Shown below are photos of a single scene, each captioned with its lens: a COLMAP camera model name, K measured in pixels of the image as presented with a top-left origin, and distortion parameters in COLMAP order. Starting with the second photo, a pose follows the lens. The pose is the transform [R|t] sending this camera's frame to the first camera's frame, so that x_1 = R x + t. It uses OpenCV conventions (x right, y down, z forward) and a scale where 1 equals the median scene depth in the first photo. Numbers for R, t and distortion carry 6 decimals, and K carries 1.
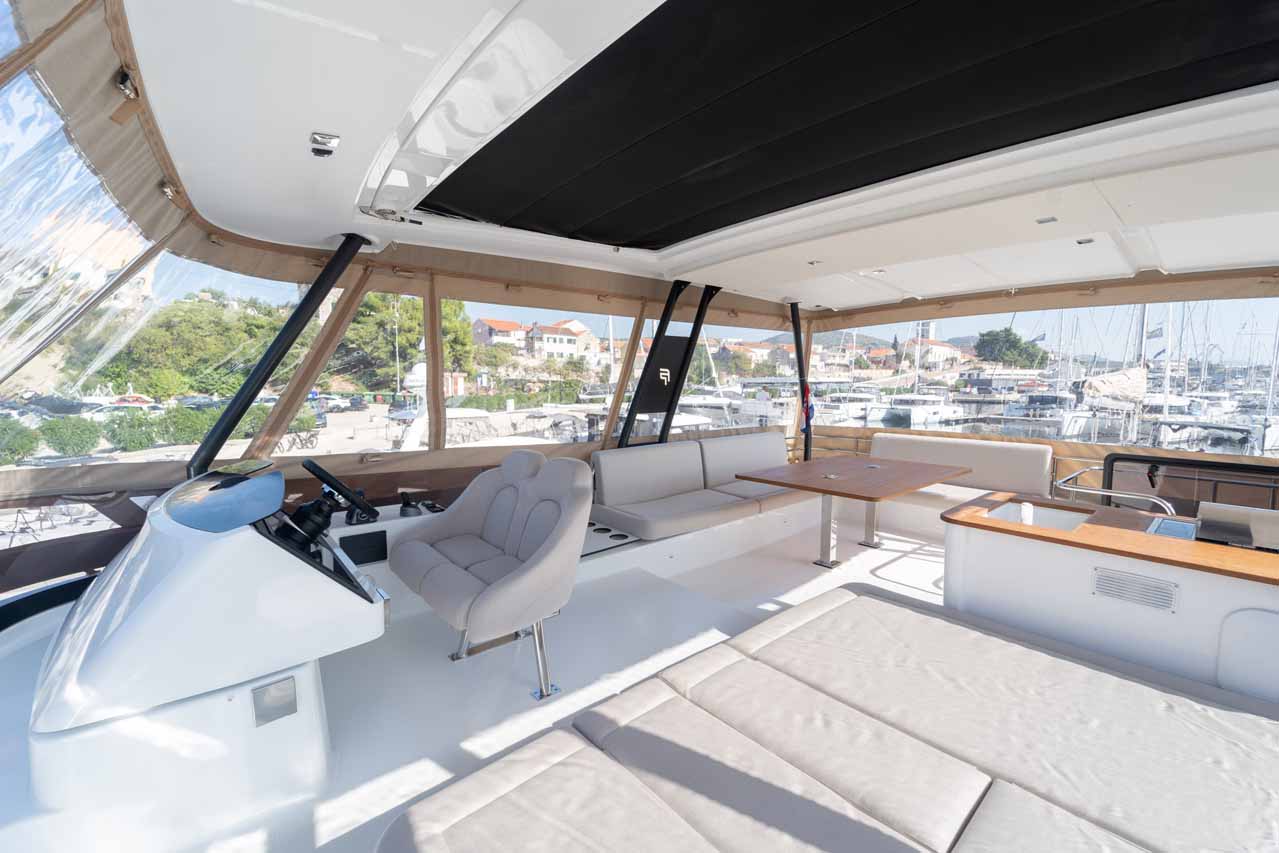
lens RADIAL K [[520.5, 0, 639.5], [0, 520.5, 426.5], [0, 0, 1]] dist [0.018783, -0.000071]
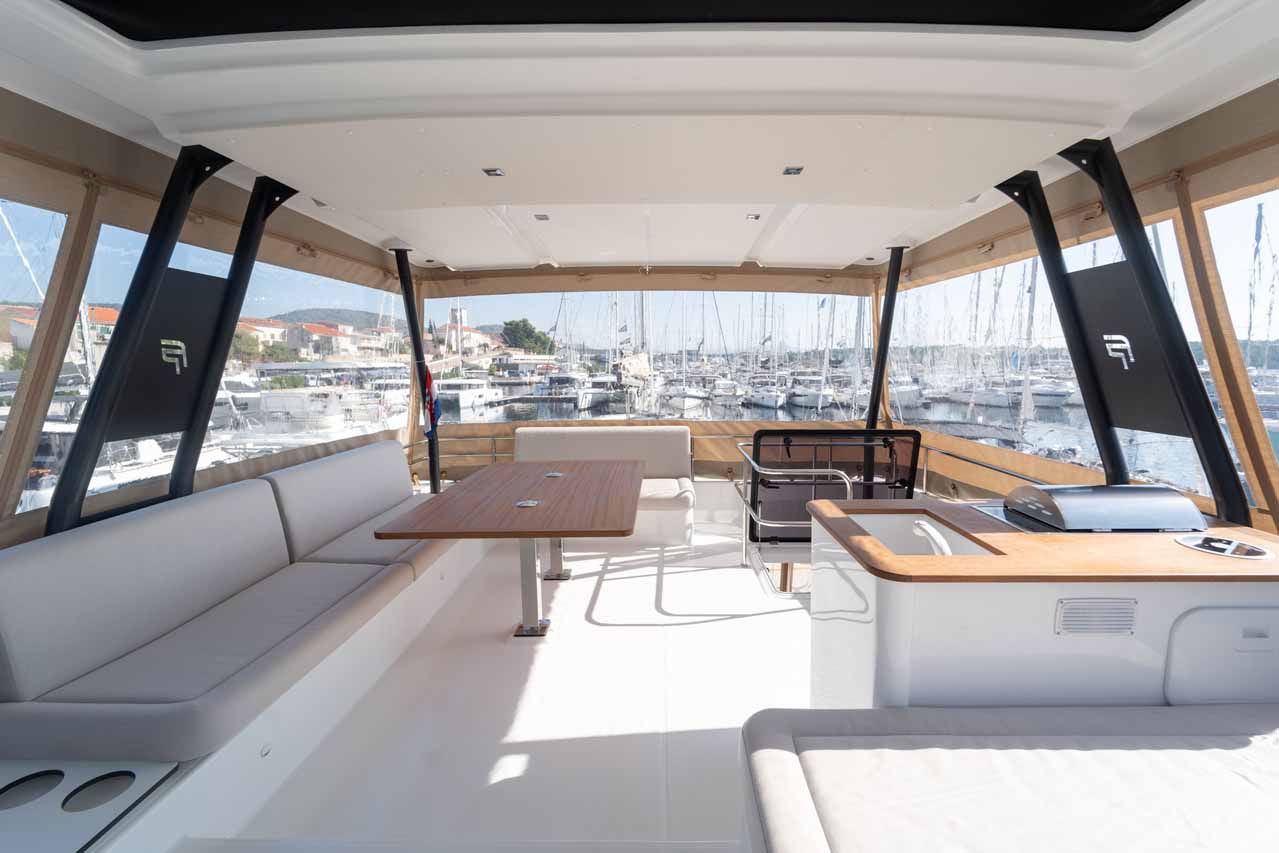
lens RADIAL K [[534.9, 0, 658.6], [0, 534.9, 423.4], [0, 0, 1]] dist [-0.001758, -0.000576]
pose [[0.658298, -0.091585, 0.747165, -0.024255], [0.076822, 0.995562, 0.054347, -0.023503], [-0.748827, 0.021622, 0.662412, 0.286216]]
